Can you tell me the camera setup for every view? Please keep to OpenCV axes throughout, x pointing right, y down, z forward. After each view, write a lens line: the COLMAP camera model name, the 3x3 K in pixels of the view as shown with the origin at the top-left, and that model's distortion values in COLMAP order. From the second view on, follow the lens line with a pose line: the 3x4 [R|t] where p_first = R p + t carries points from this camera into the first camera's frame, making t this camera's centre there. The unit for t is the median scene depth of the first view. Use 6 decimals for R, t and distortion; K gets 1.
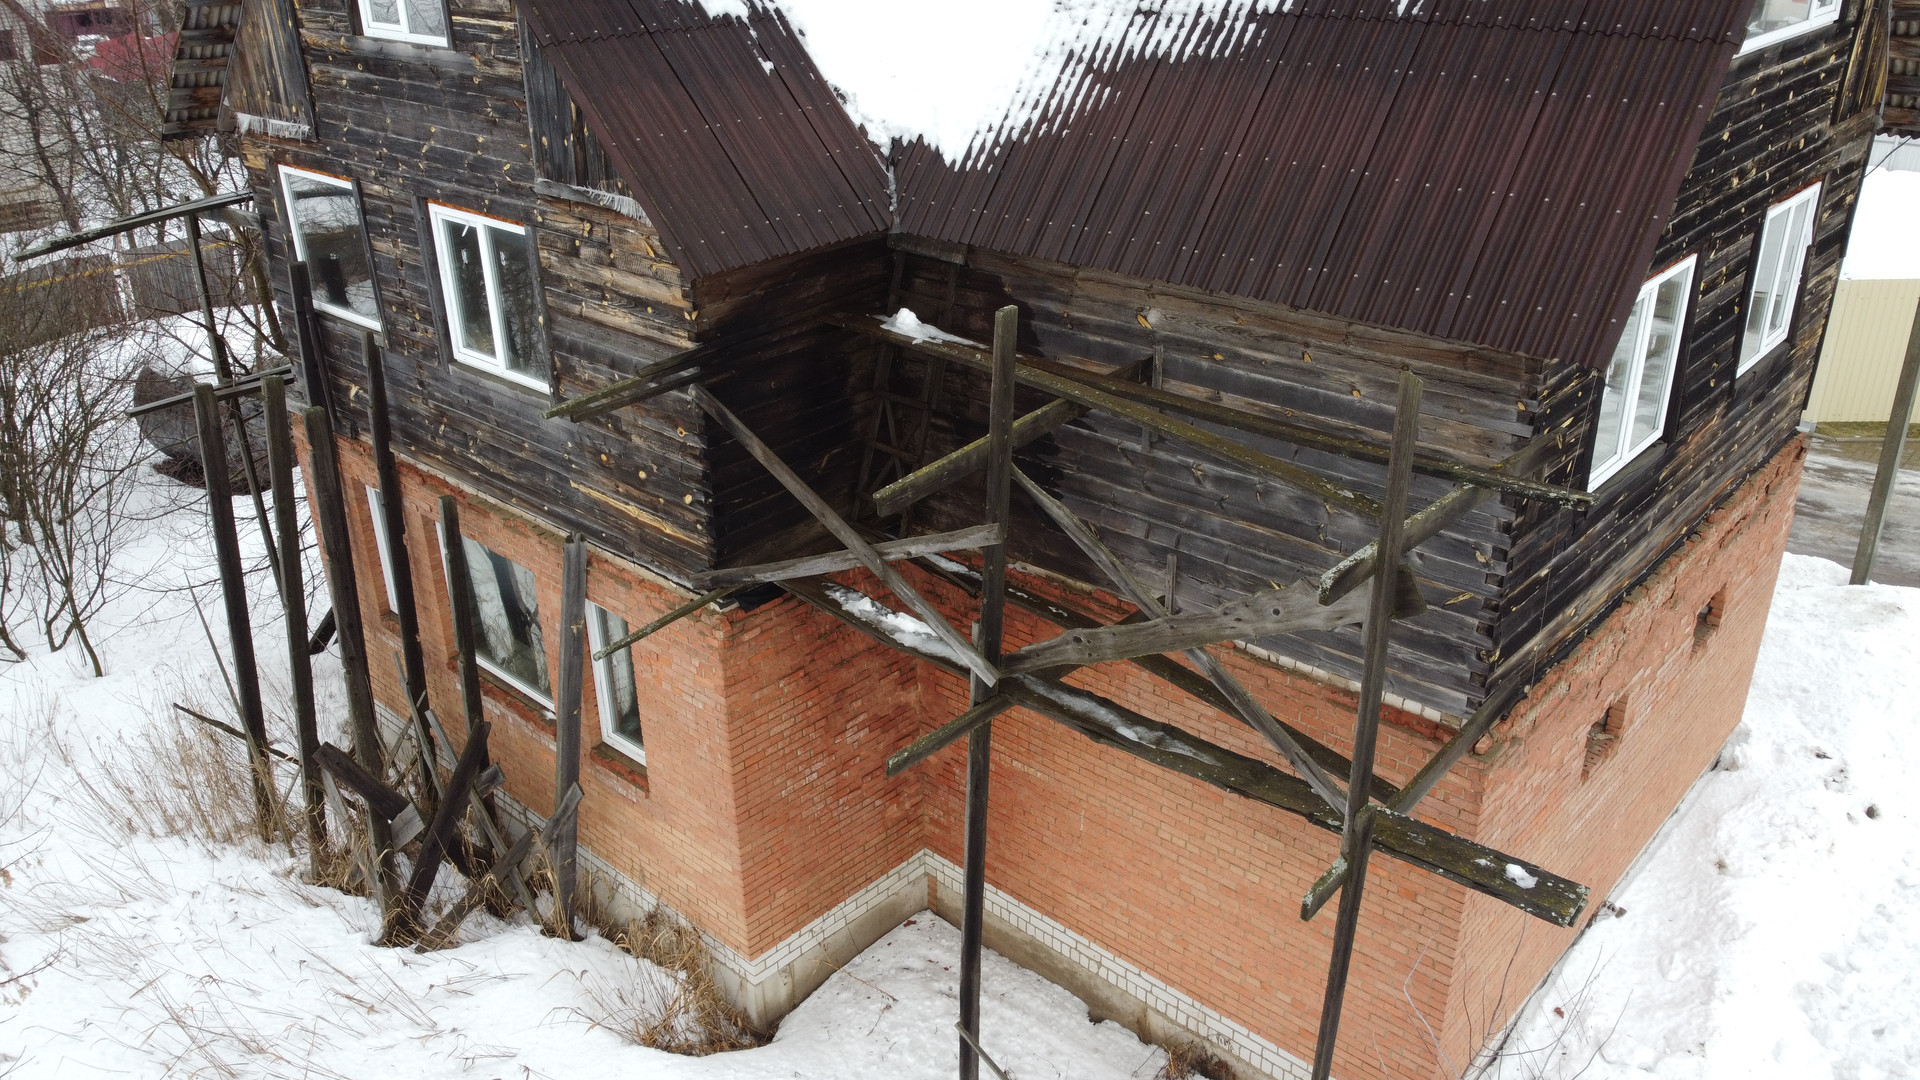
lens RADIAL K [[1451.2, 0, 964.1], [0, 1451.2, 541.9], [0, 0, 1]] dist [0.006676, -0.010772]
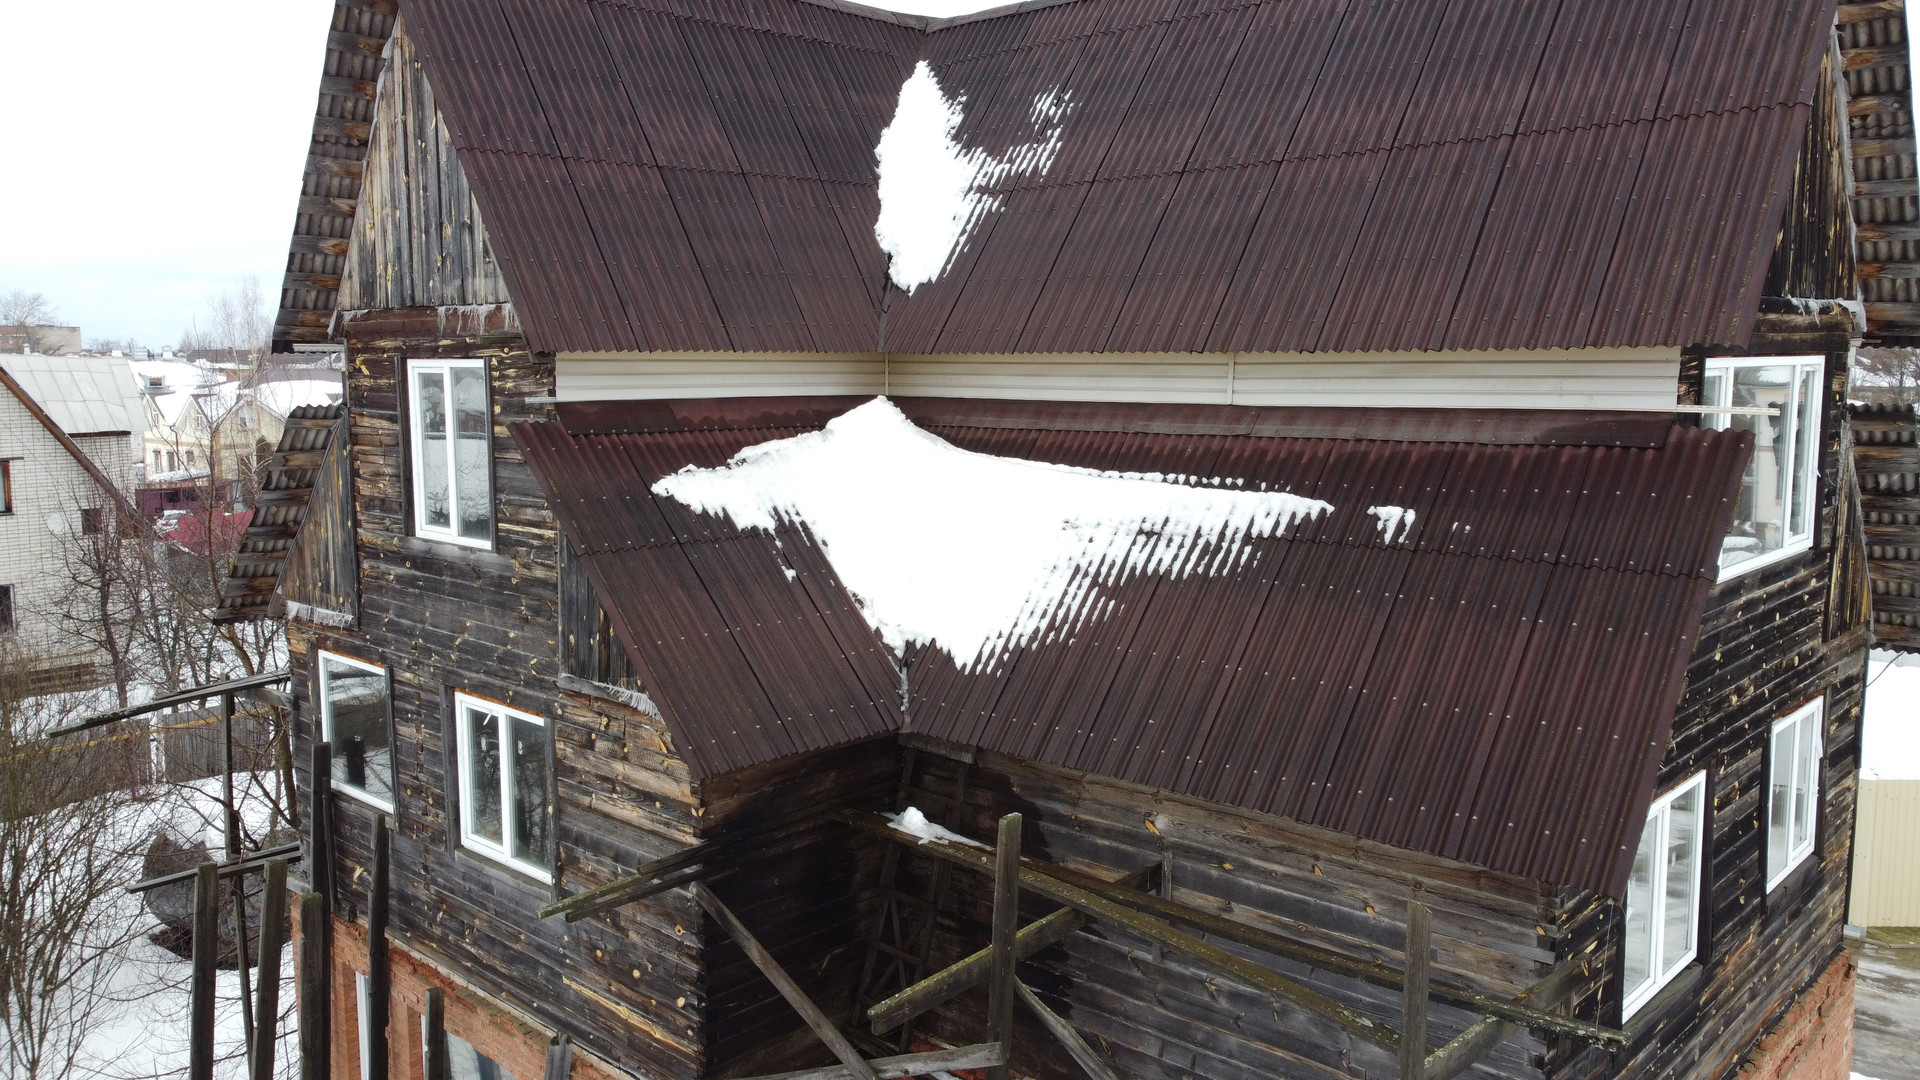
lens RADIAL K [[1451.2, 0, 964.1], [0, 1451.2, 541.9], [0, 0, 1]] dist [0.006676, -0.010772]
pose [[0.999651, 0.016027, -0.021000, 0.012427], [-0.021807, 0.949332, -0.313518, -0.021464], [0.014911, 0.313866, 0.949350, -0.004516]]
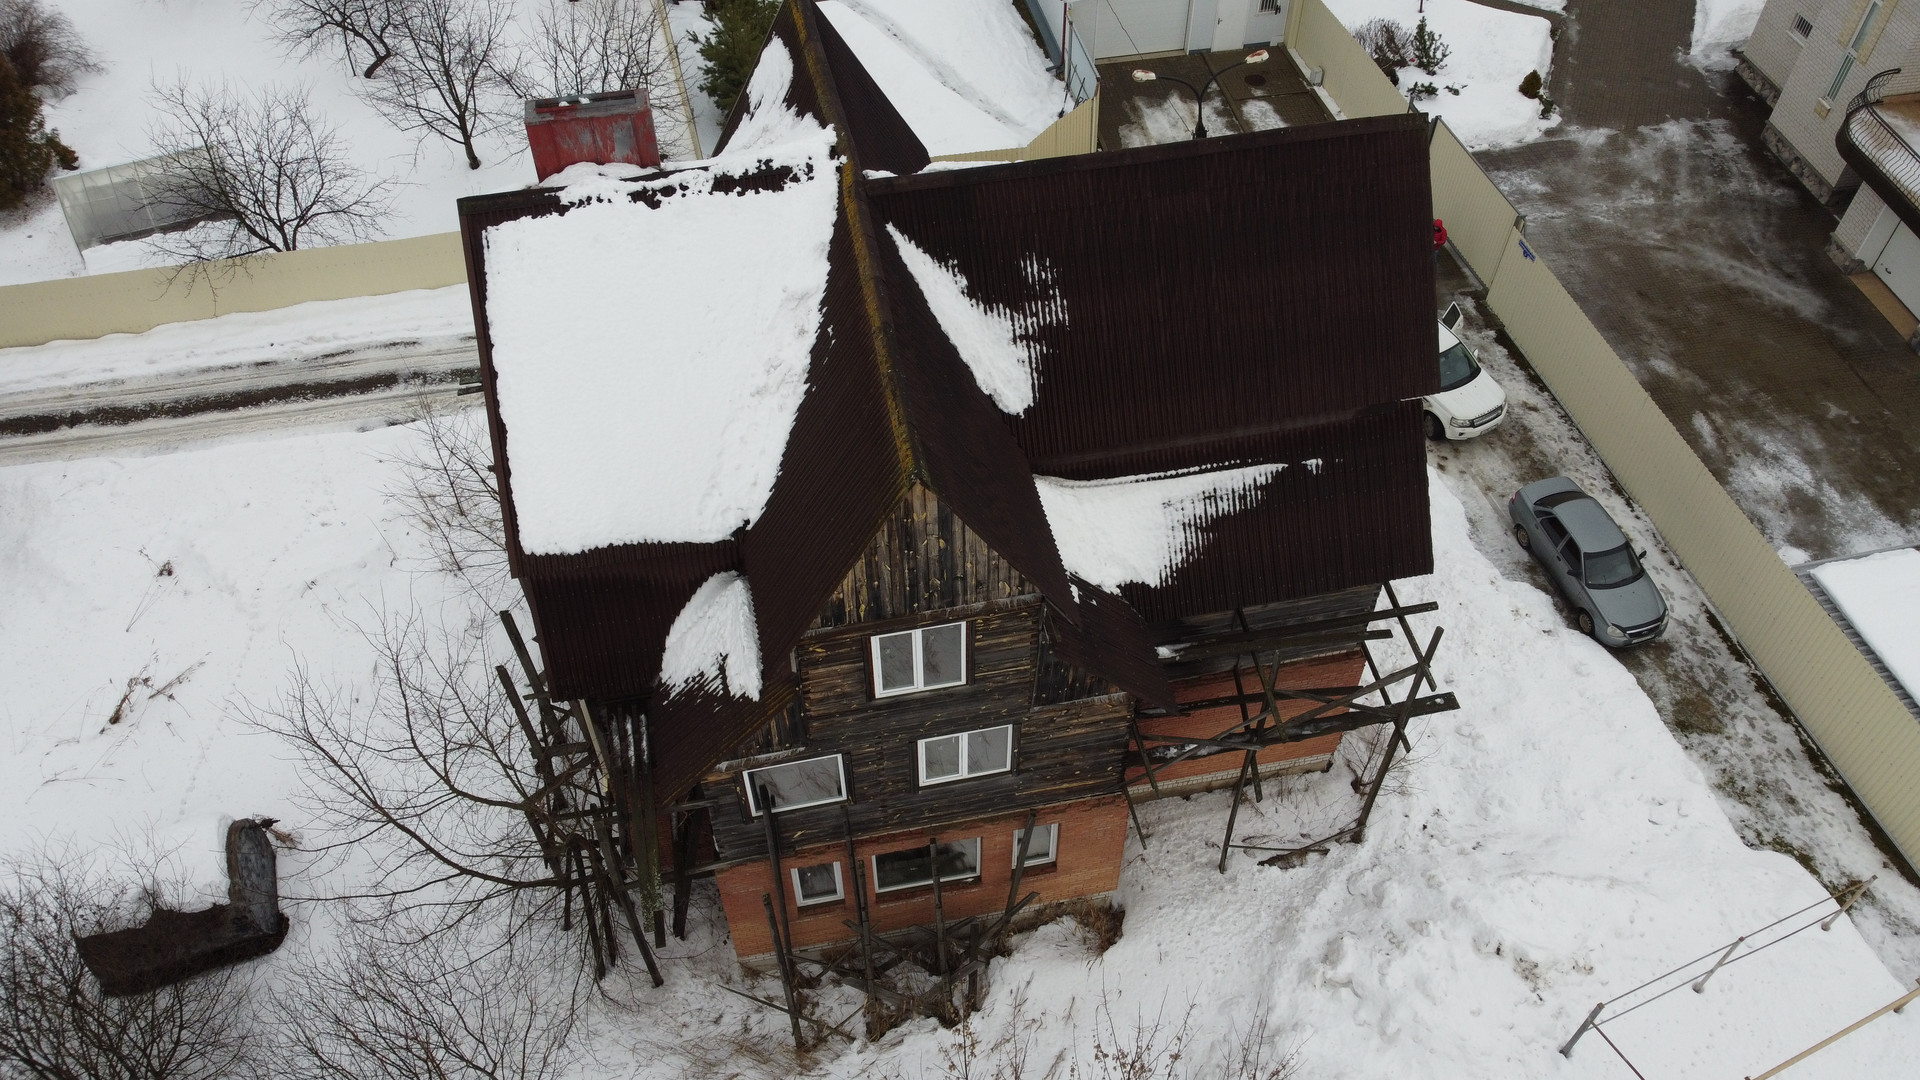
lens RADIAL K [[1452.7, 0, 968.8], [0, 1452.7, 536.2], [0, 0, 1]] dist [0.000273, -0.000433]
pose [[0.611773, -0.591209, 0.525552, -1.267424], [0.339240, 0.796276, 0.500860, -1.484320], [-0.714598, -0.128125, 0.687702, -0.320374]]
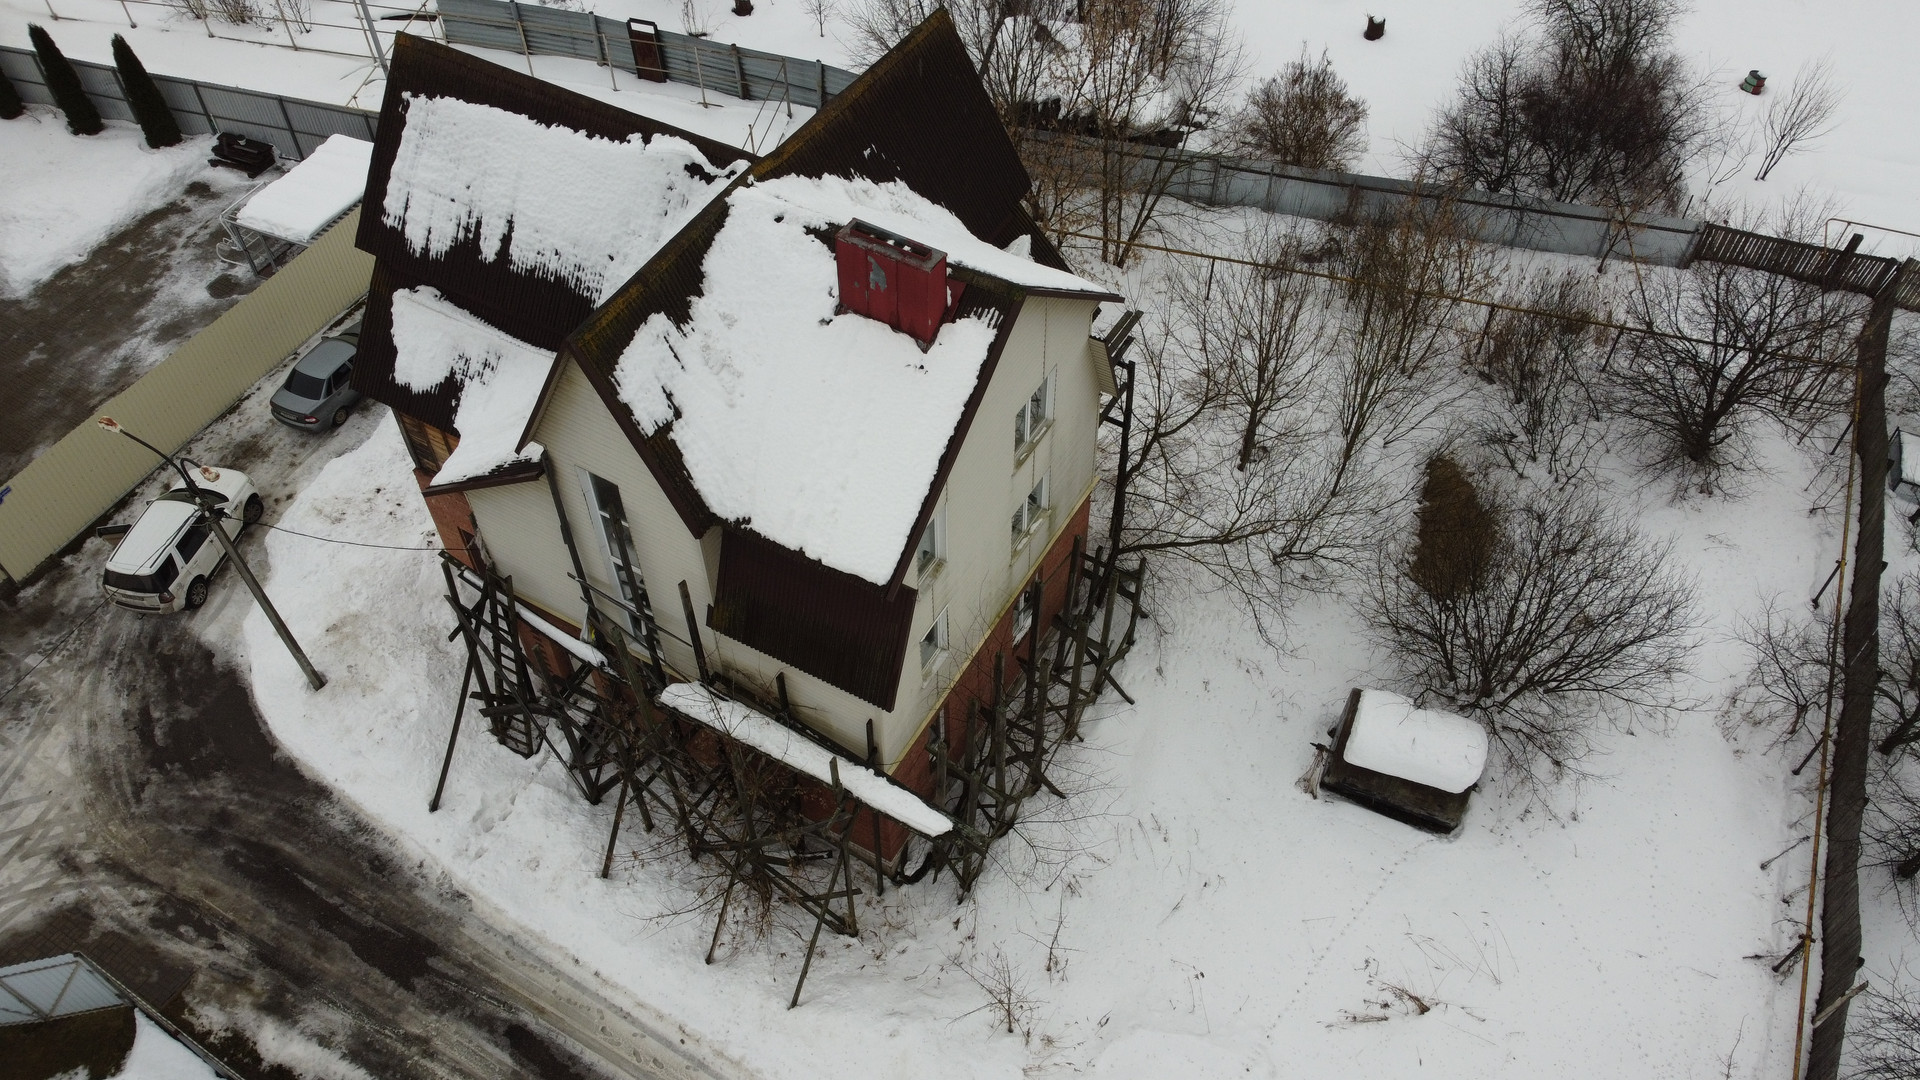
lens RADIAL K [[1451.2, 0, 964.1], [0, 1451.2, 541.9], [0, 0, 1]] dist [0.006676, -0.010772]
pose [[-0.980504, 0.156403, -0.118957, -0.003949], [-0.074956, 0.261905, 0.962179, -3.083001], [0.181643, 0.952336, -0.245075, 2.408180]]
